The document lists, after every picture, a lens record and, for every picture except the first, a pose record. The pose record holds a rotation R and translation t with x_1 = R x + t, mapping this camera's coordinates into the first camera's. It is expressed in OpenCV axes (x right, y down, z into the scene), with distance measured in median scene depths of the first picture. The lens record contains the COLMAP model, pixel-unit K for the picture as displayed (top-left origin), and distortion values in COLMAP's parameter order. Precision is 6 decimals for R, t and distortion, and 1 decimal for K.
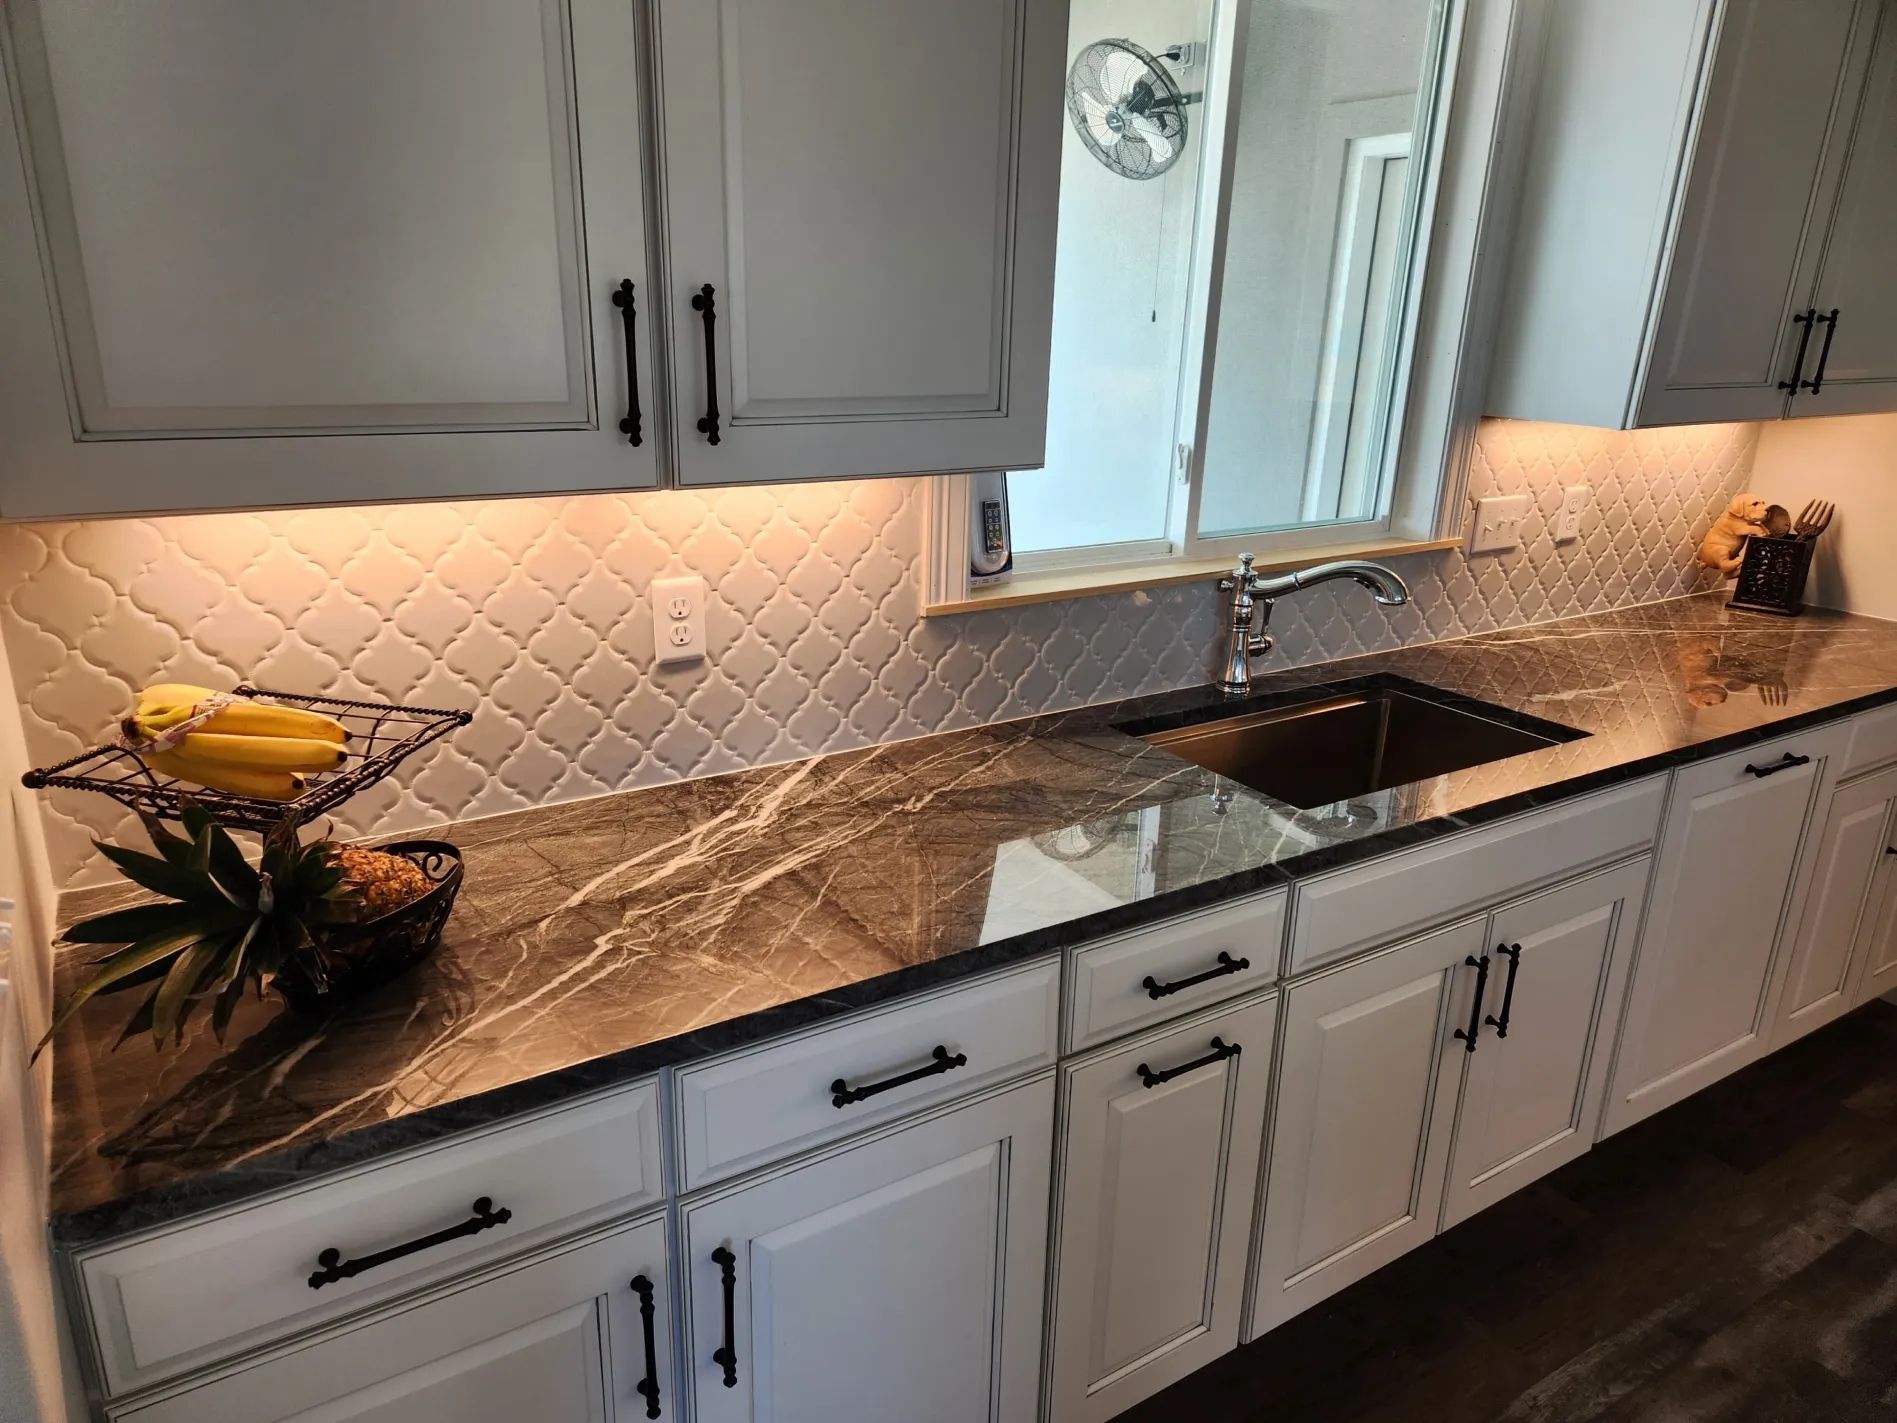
lens RADIAL K [[1270.5, 0, 944.7], [0, 1270.5, 710.4], [0, 0, 1]] dist [0.026964, -0.002220]
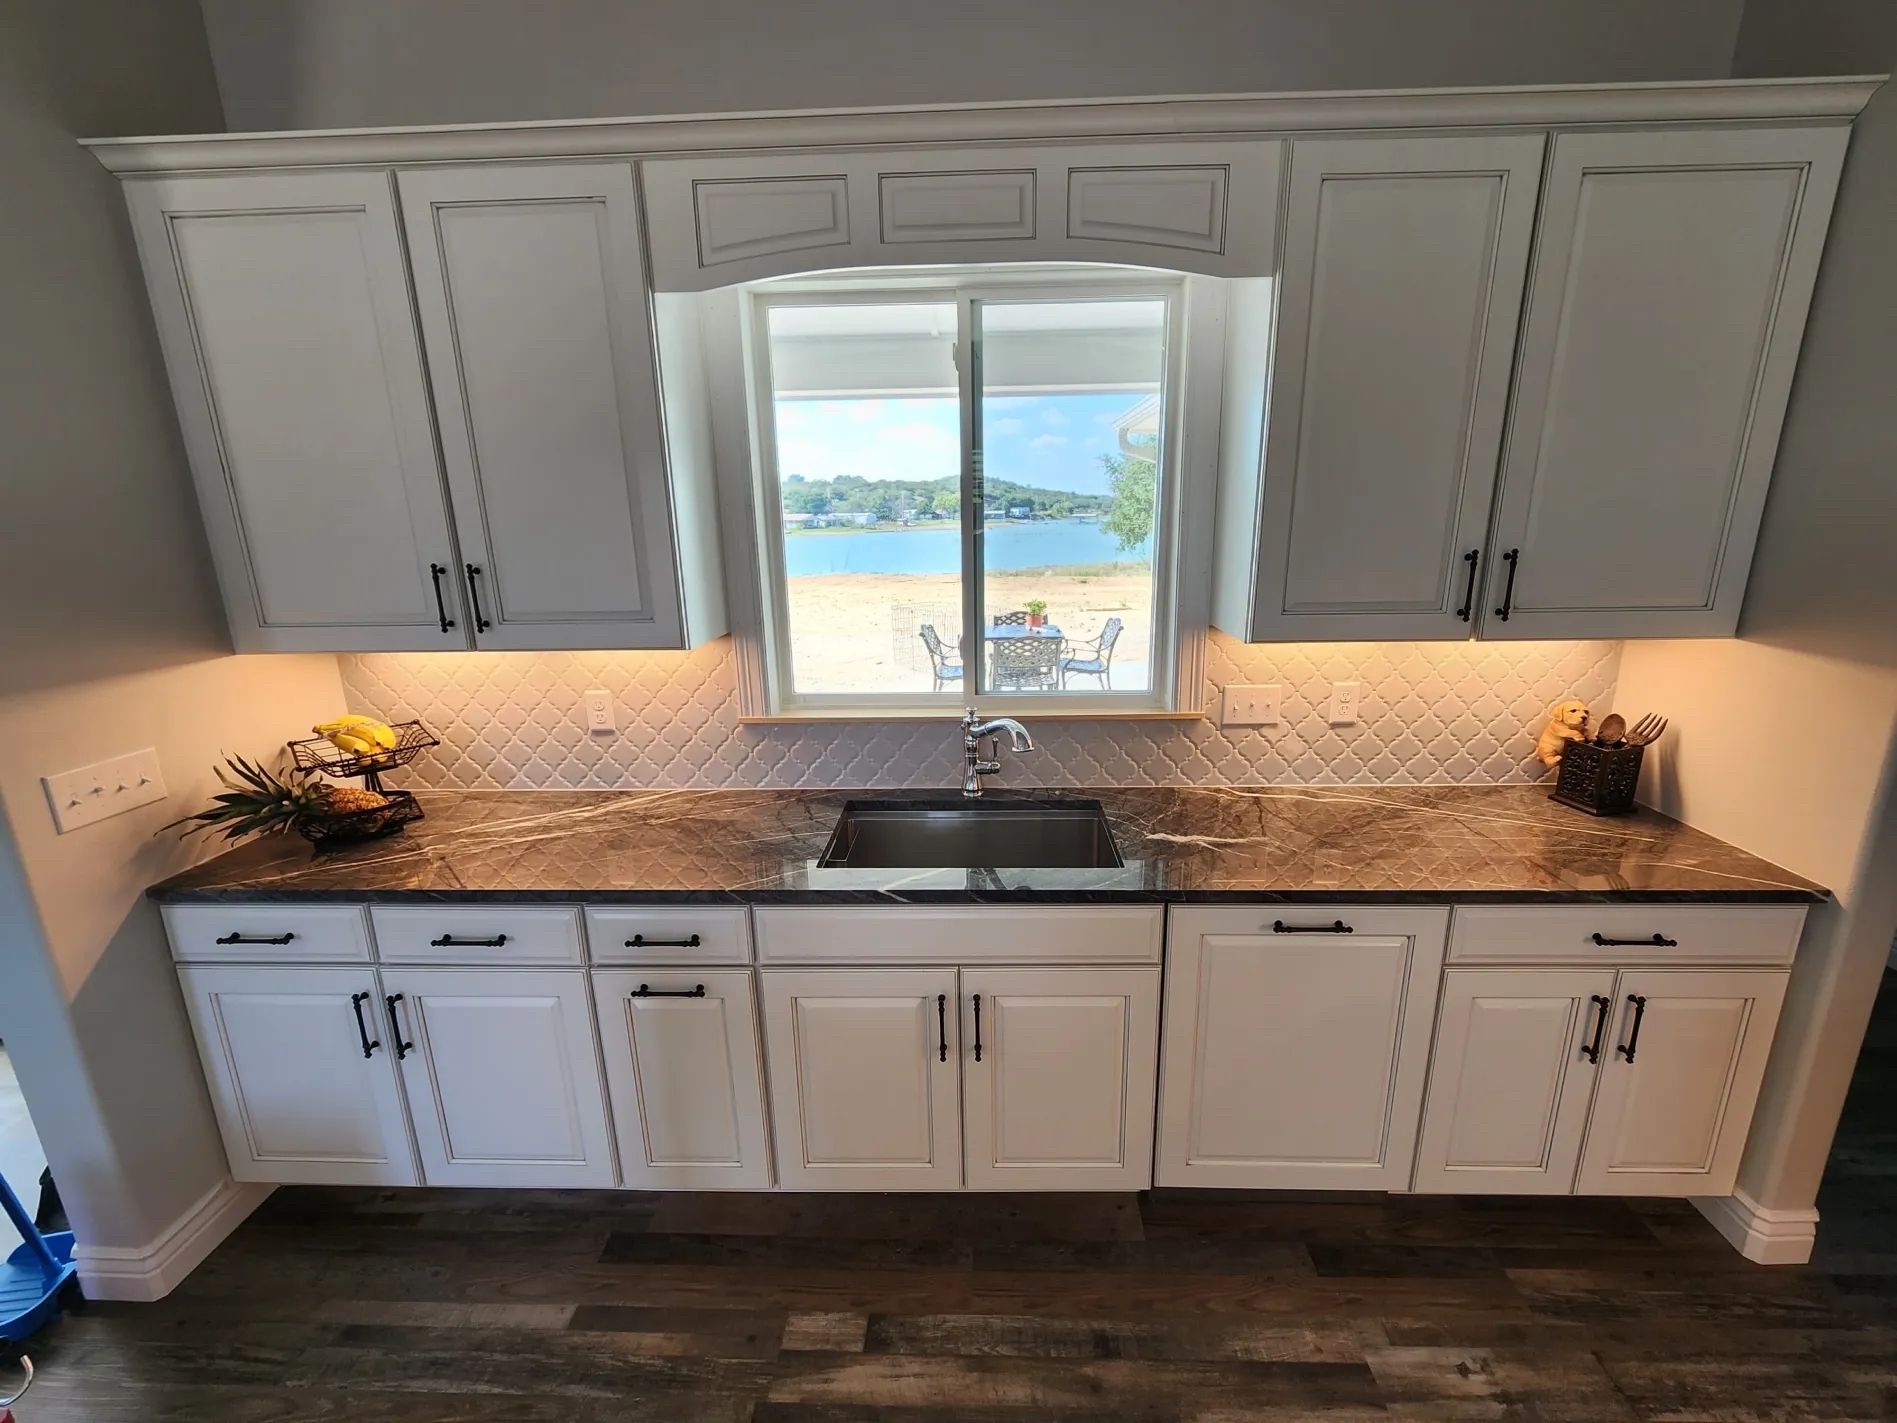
lens RADIAL K [[777.8, 0, 951.3], [0, 777.8, 705.3], [0, 0, 1]] dist [-0.002216, -0.000071]
pose [[0.835131, 0.100311, -0.540827, 0.750700], [-0.139234, 0.989761, -0.031423, -0.095060], [0.532138, 0.101543, 0.840546, 0.193696]]
